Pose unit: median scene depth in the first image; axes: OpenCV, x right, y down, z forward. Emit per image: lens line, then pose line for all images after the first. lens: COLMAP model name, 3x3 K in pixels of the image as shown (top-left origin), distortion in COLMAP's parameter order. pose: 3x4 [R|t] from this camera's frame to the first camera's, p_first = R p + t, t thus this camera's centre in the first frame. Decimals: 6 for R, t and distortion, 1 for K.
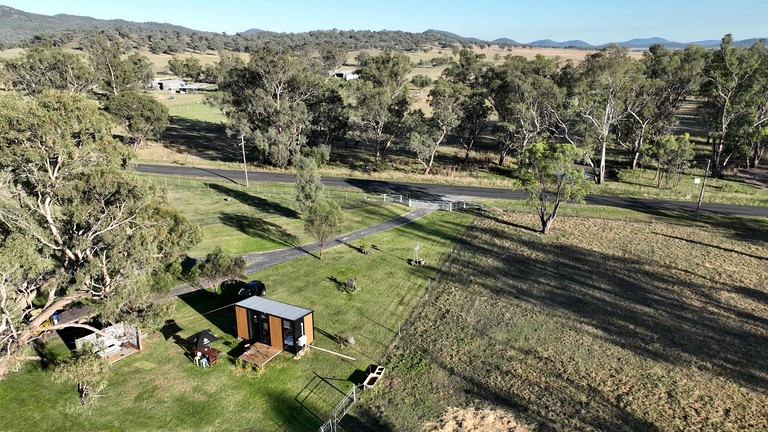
lens RADIAL K [[532.9, 0, 381.9], [0, 532.9, 213.6], [0, 0, 1]] dist [-0.002304, 0.005240]
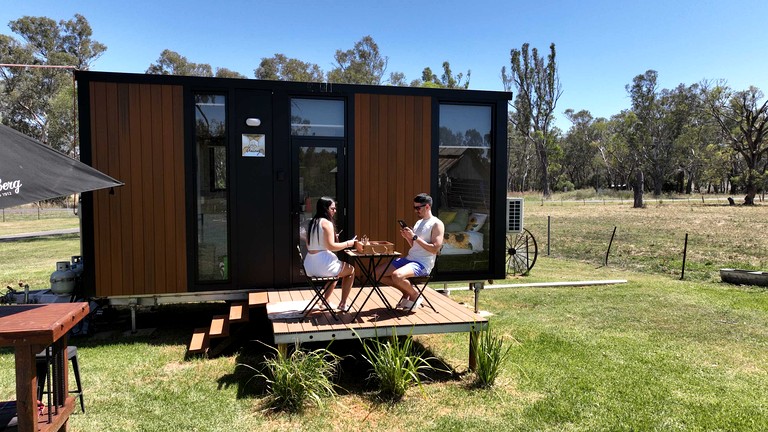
lens RADIAL K [[532.9, 0, 386.3], [0, 532.9, 217.5], [0, 0, 1]] dist [-0.002304, 0.005240]
pose [[0.737829, -0.035762, 0.674040, -0.321947], [0.197849, 0.966193, -0.165310, 0.259282], [-0.645341, 0.255329, 0.719960, 0.856798]]
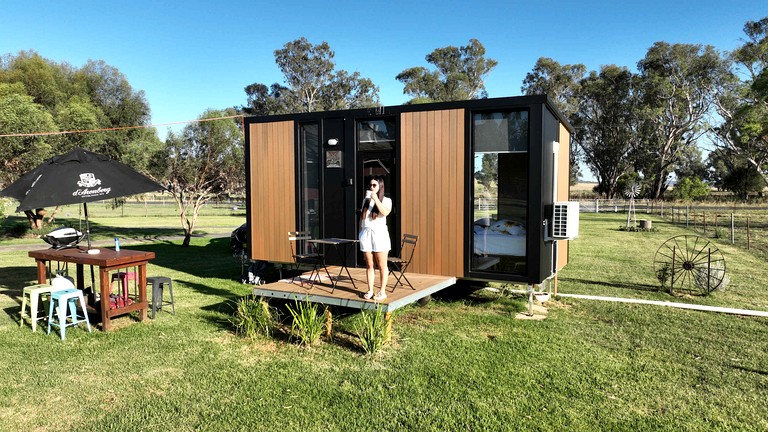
lens RADIAL K [[532.9, 0, 383.6], [0, 532.9, 215.9], [0, 0, 1]] dist [-0.002304, 0.005240]
pose [[0.999964, 0.004371, -0.007228, -0.213501], [-0.005981, 0.970638, -0.240471, 0.280418], [0.005965, 0.240506, 0.970629, 0.780643]]
